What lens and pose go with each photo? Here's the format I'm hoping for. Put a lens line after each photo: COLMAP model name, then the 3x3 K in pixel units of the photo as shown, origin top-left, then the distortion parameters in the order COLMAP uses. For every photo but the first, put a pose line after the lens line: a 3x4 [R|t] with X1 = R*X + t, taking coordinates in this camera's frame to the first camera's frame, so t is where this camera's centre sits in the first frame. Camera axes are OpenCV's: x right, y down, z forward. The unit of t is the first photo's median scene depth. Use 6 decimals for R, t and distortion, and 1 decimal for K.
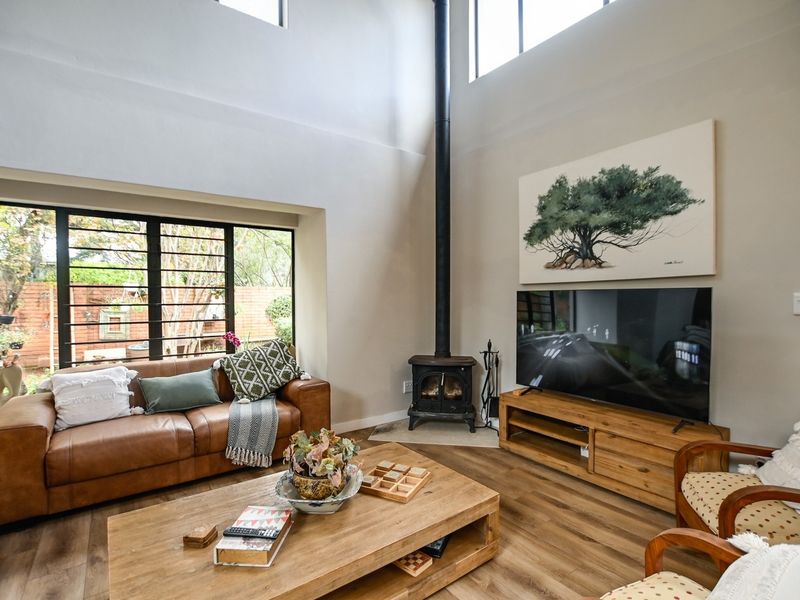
lens RADIAL K [[401.7, 0, 397.8], [0, 401.7, 302.9], [0, 0, 1]] dist [-0.031662, 0.000366]
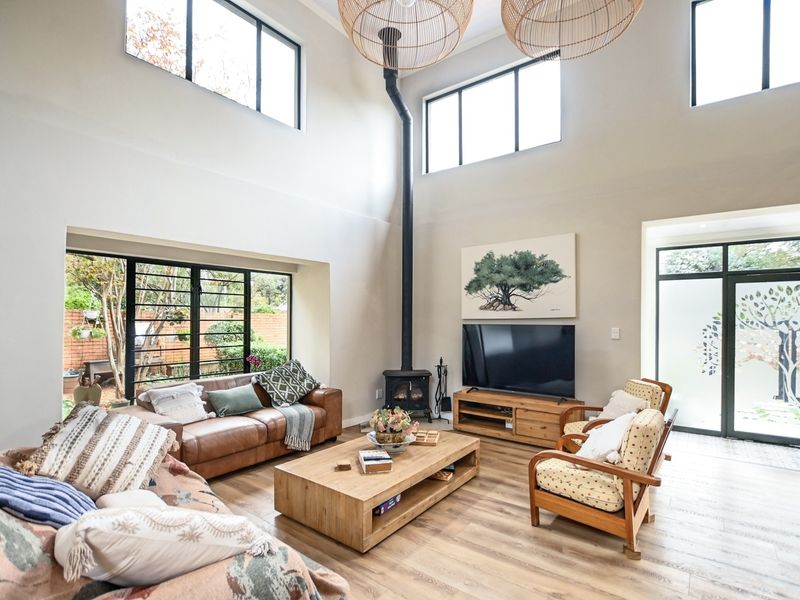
lens RADIAL K [[405.1, 0, 401.1], [0, 405.1, 310.4], [0, 0, 1]] dist [-0.037586, 0.000052]
pose [[0.959097, 0.010909, 0.282867, -0.385128], [-0.000101, 0.999270, -0.038196, -0.025277], [-0.283078, 0.036605, 0.958398, -0.431443]]
